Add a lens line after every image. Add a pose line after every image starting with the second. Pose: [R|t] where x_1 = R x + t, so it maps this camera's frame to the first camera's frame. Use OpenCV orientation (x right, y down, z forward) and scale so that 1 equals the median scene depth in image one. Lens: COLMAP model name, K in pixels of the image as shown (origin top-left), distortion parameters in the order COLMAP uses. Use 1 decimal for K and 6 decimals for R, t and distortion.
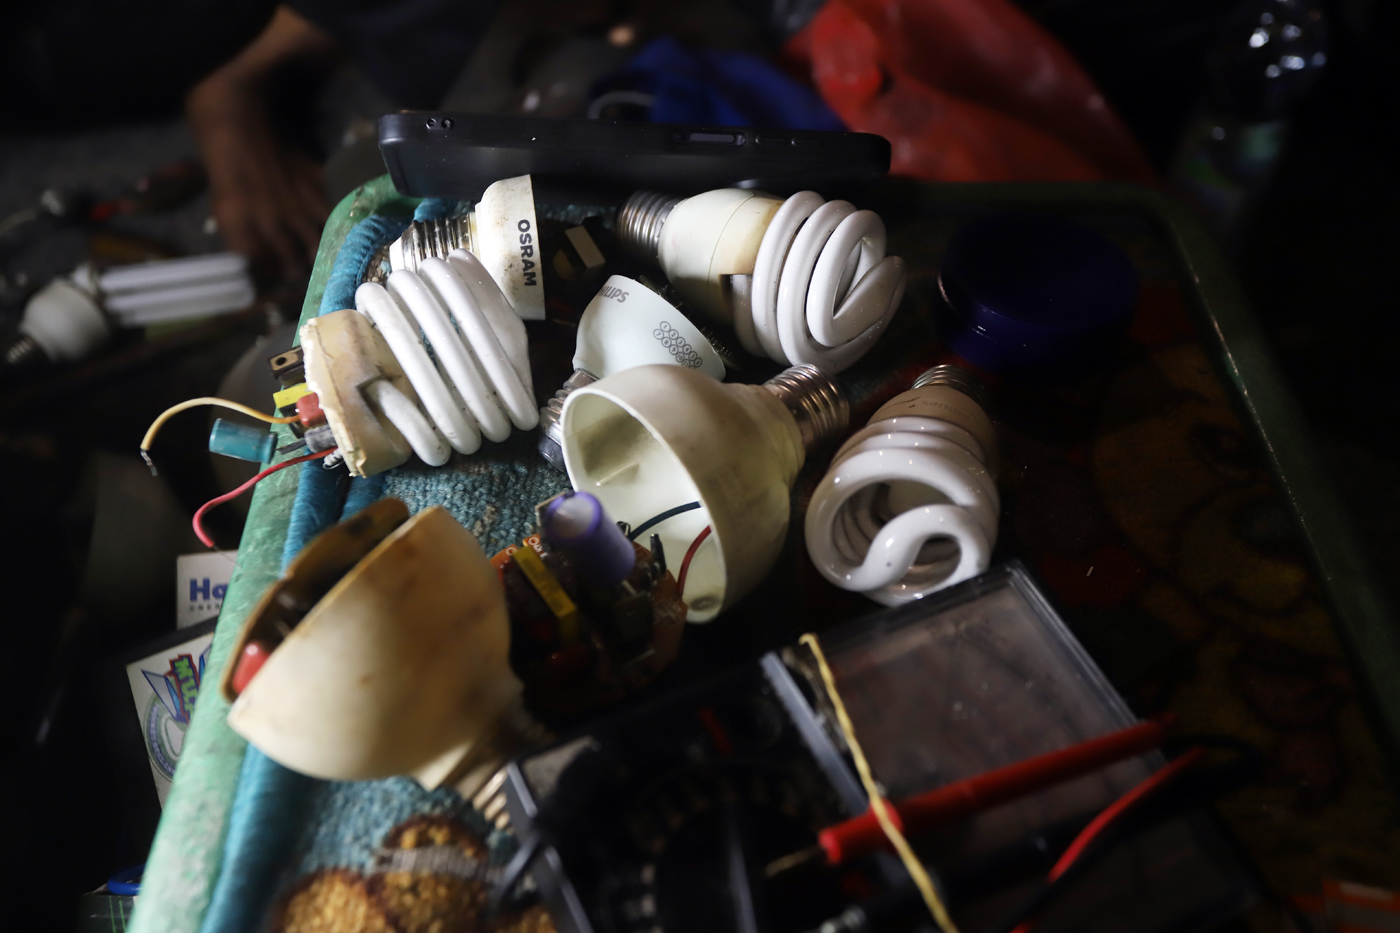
lens RADIAL K [[1506.6, 0, 700.0], [0, 1506.6, 466.5], [0, 0, 1]] dist [0.001585, 0.001119]
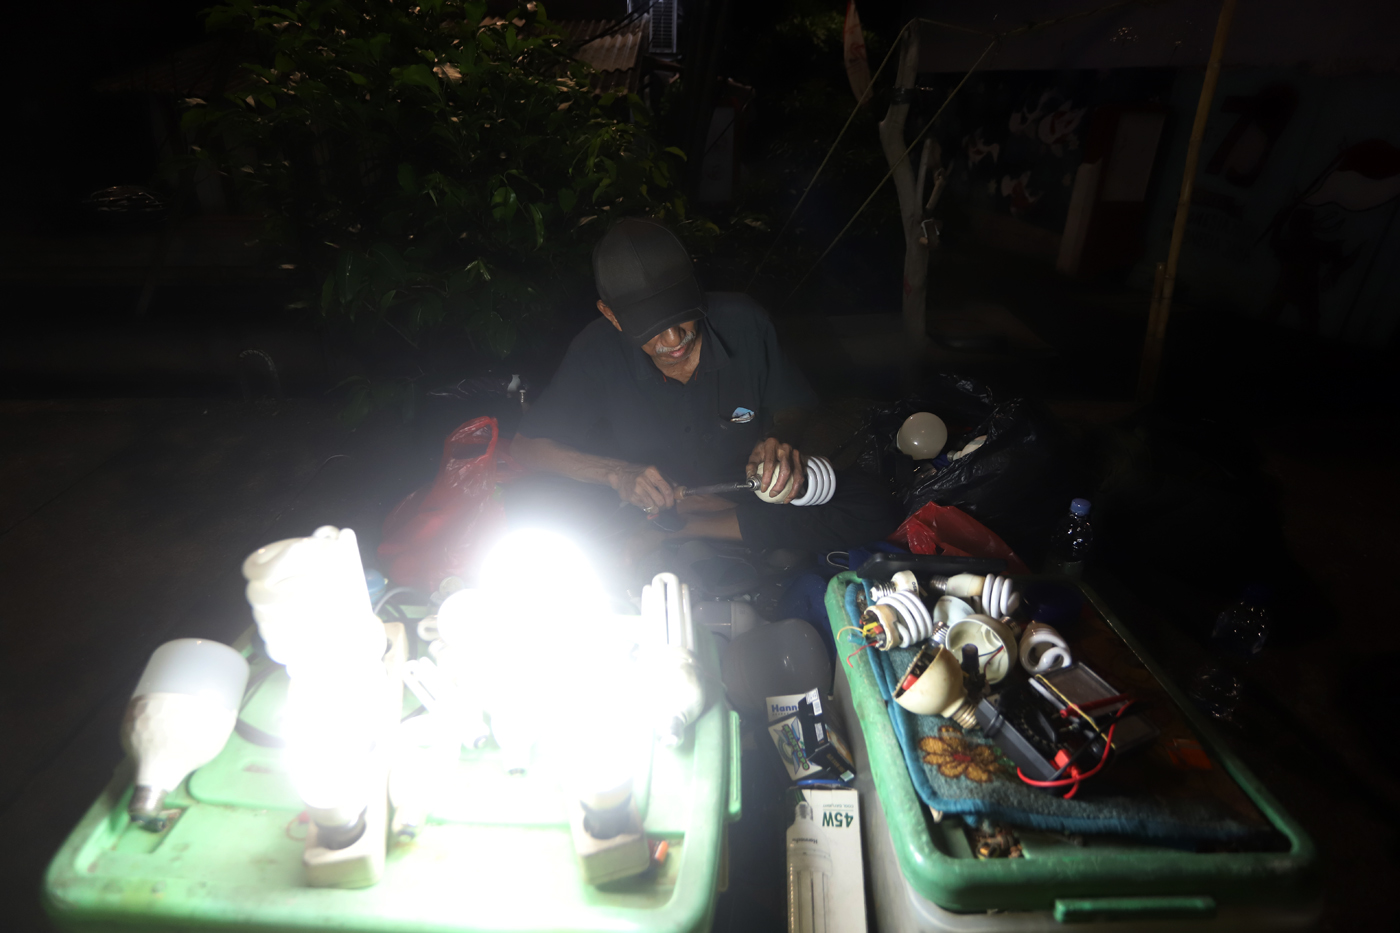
lens RADIAL K [[839.4, 0, 700.0], [0, 839.4, 466.5], [0, 0, 1]] dist [-0.003411, -0.000758]
pose [[0.999803, -0.004146, 0.019432, -0.753271], [0.010590, 0.938689, -0.344601, 0.301993], [-0.016812, 0.344739, 0.938548, -1.122792]]
